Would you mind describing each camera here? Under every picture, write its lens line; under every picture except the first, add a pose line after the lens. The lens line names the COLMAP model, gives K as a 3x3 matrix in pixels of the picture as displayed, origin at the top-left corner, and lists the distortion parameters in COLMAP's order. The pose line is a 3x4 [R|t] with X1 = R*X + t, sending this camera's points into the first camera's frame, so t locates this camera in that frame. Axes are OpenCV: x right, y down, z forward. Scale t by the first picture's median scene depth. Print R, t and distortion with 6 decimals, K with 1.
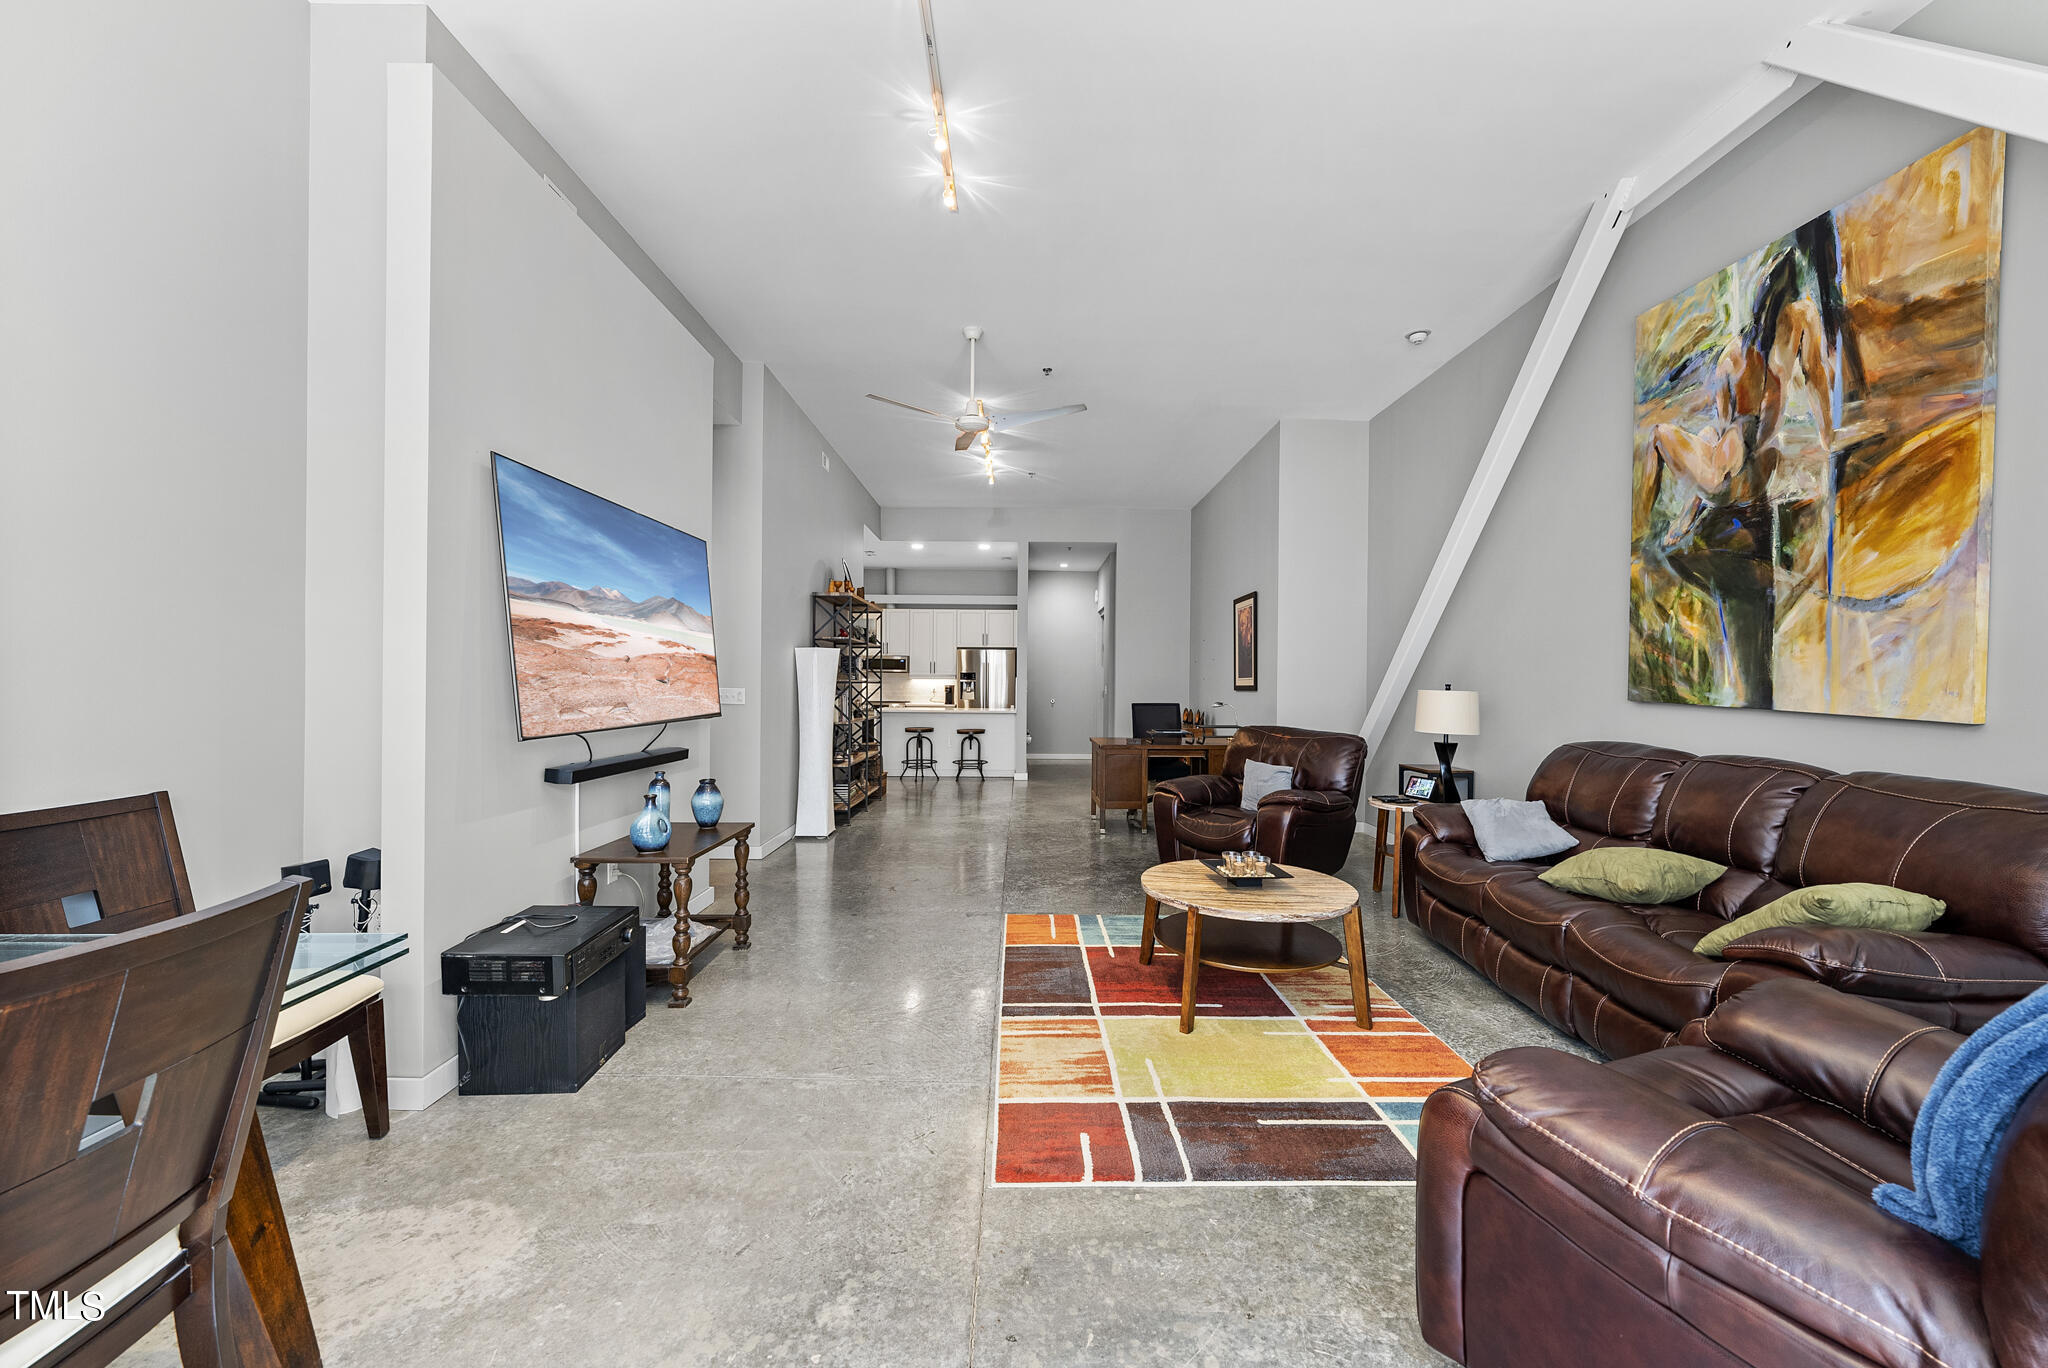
lens RADIAL K [[777.8, 0, 1028.2], [0, 777.8, 682.7], [0, 0, 1]] dist [-0.002828, 0.000405]
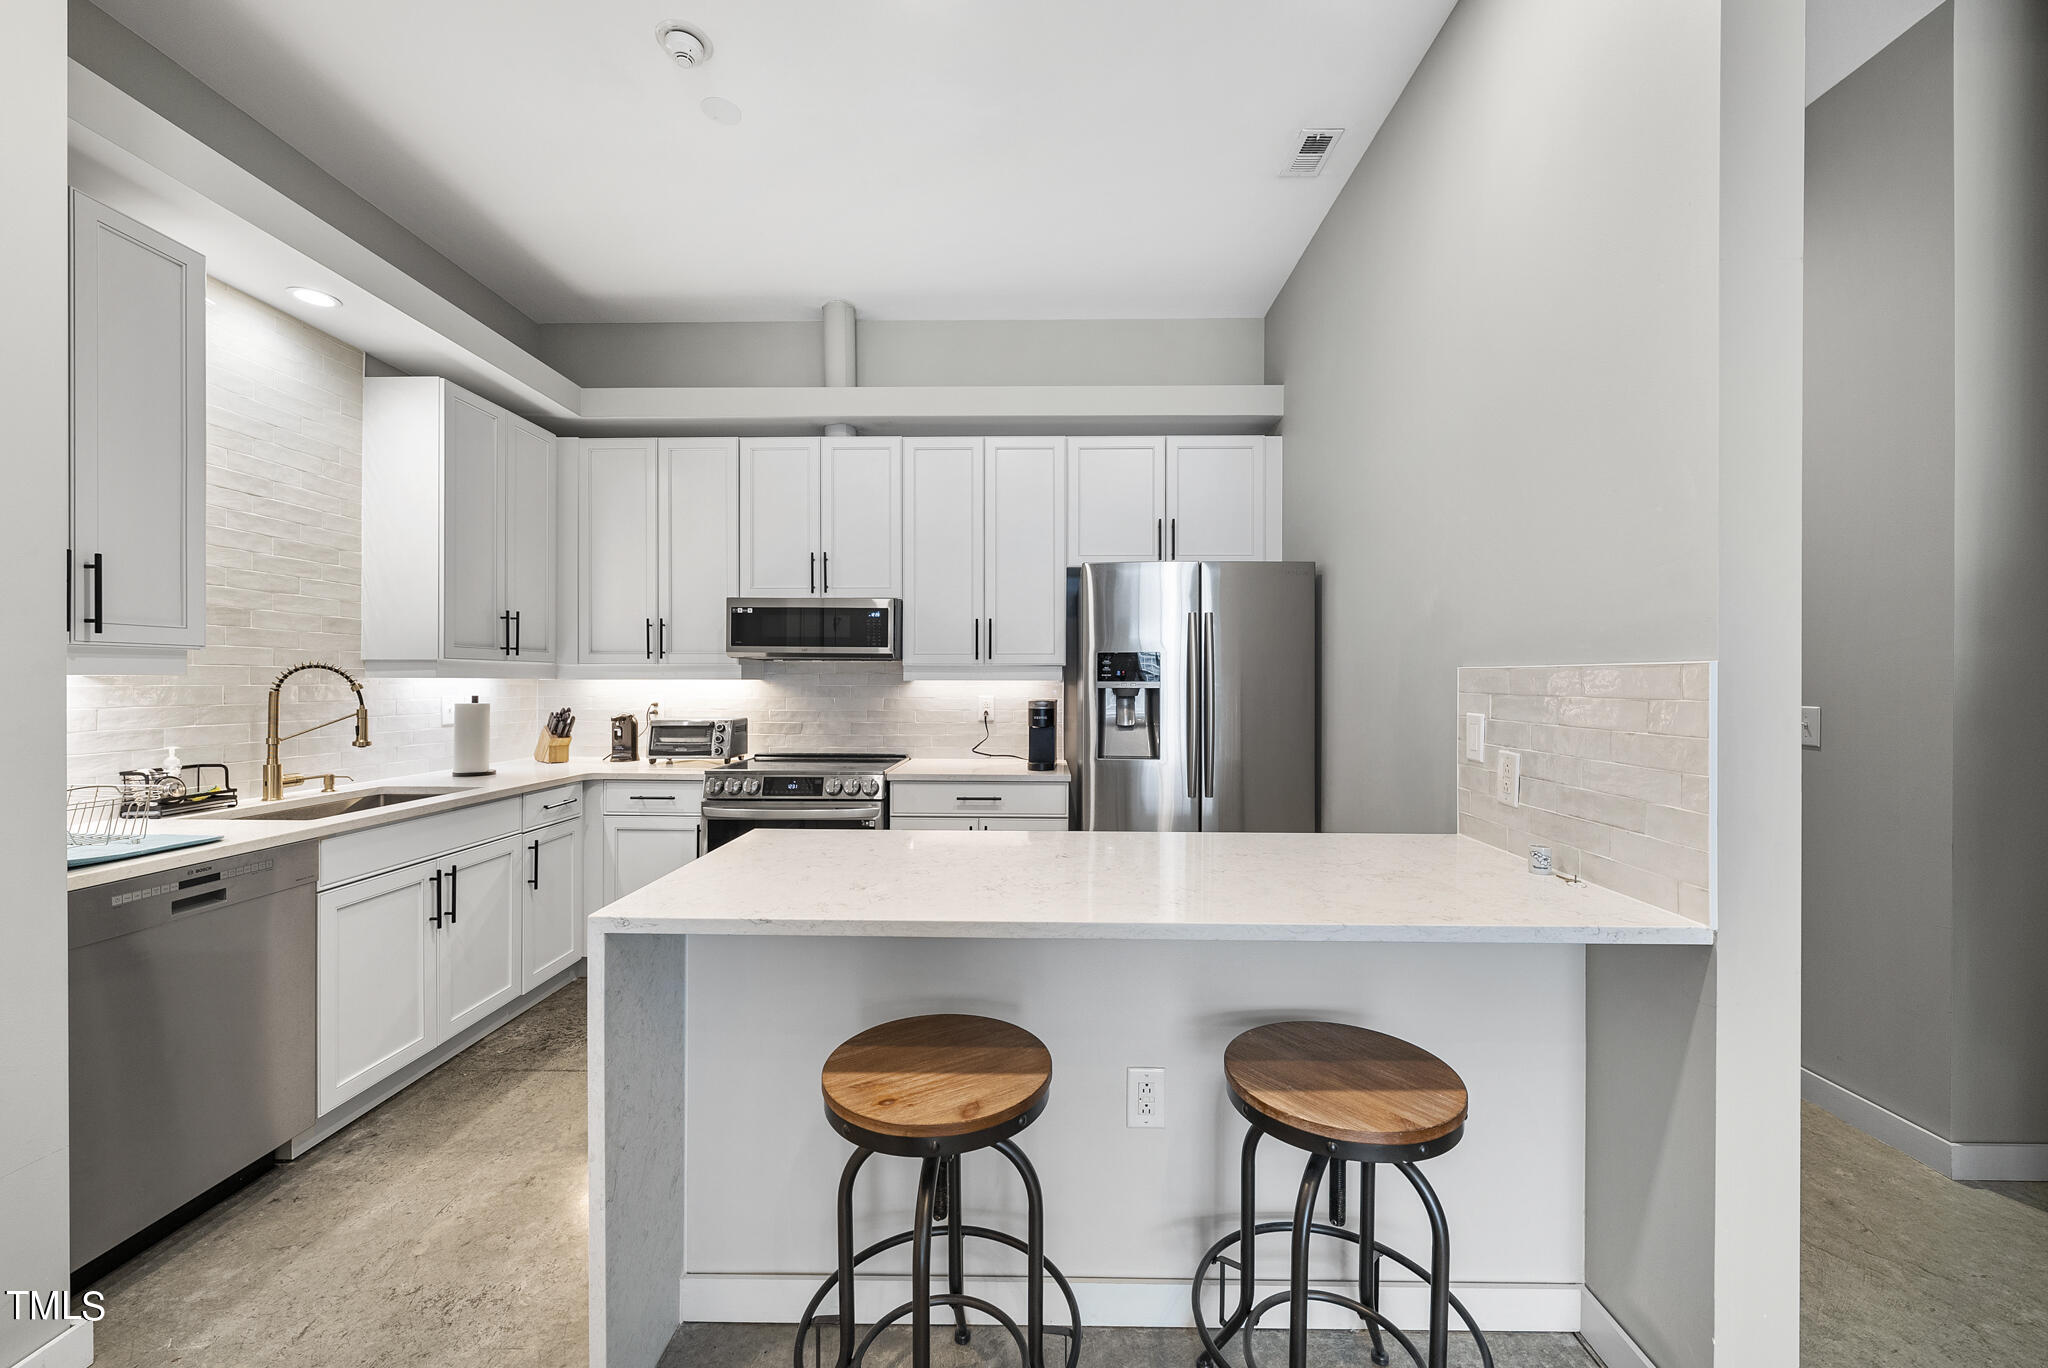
lens RADIAL K [[777.8, 0, 1028.2], [0, 777.8, 682.7], [0, 0, 1]] dist [-0.002828, 0.000405]
pose [[0.999734, -0.006517, -0.022134, -0.395342], [0.006520, 0.999979, 0.000086, -0.013253], [0.022133, -0.000230, 0.999755, 2.834753]]
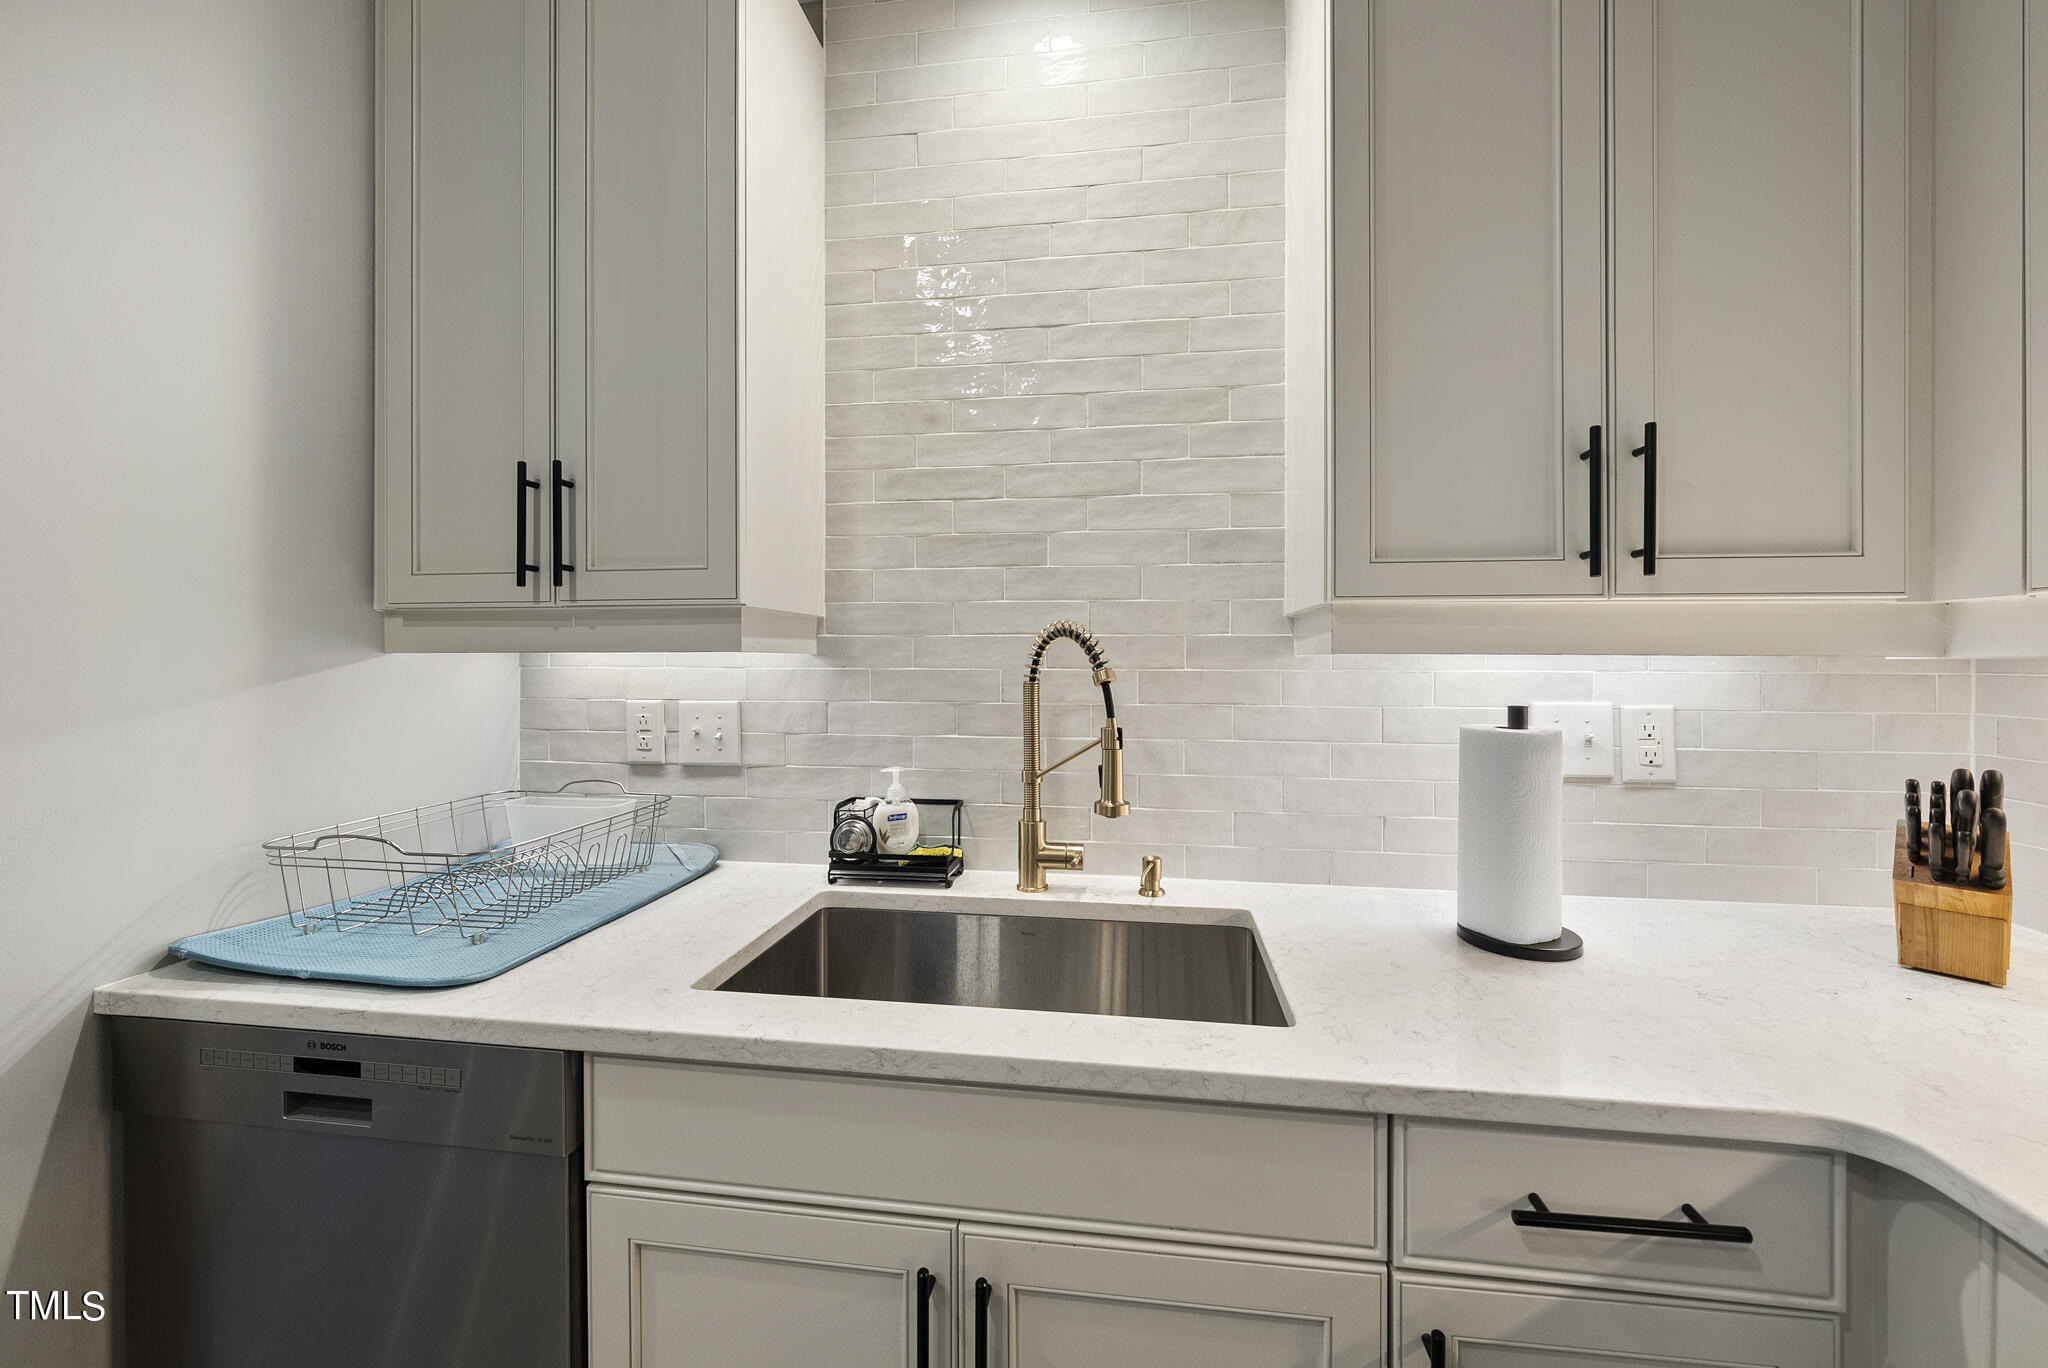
lens RADIAL K [[785.4, 0, 1033.7], [0, 785.4, 658.3], [0, 0, 1]] dist [0.000450, 0.000044]
pose [[-0.148868, -0.009988, -0.988807, -0.761668], [-0.004211, 0.999946, -0.009467, -0.017806], [0.988848, 0.002755, -0.148902, 3.661883]]
